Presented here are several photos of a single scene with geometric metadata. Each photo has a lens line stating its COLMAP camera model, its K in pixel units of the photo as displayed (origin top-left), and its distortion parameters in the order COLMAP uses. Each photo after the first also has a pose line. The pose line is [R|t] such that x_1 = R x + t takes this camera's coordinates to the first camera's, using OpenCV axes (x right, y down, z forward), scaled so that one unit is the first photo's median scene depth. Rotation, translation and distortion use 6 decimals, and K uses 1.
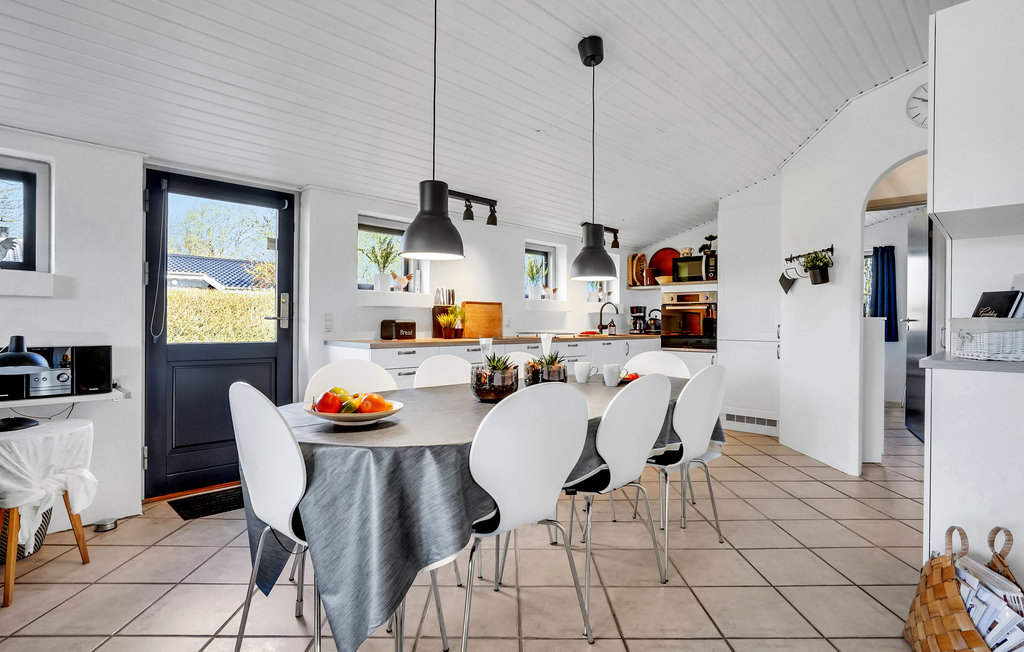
lens RADIAL K [[511.0, 0, 512.0], [0, 511.0, 326.0], [0, 0, 1]] dist [0.000091, -0.000038]
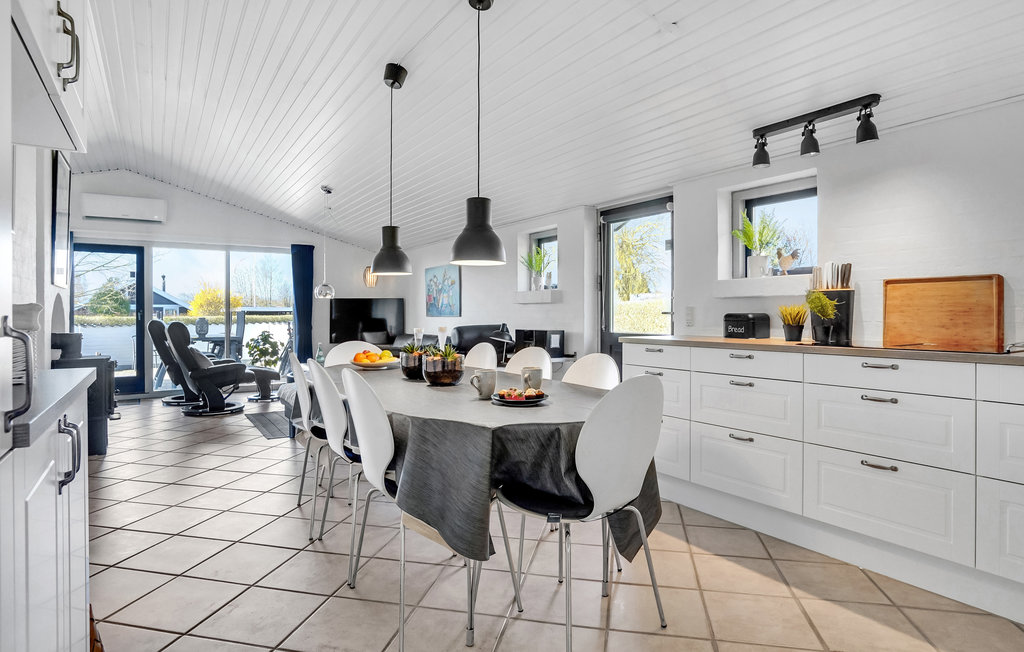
lens RADIAL K [[570.6, 0, 499.4], [0, 570.6, 319.0], [0, 0, 1]] dist [-0.003273, -0.000610]
pose [[-0.226226, -0.001867, -0.974073, 1.119122], [-0.011223, 0.999937, 0.000690, -0.000388], [0.974010, 0.011089, -0.226232, 1.286748]]
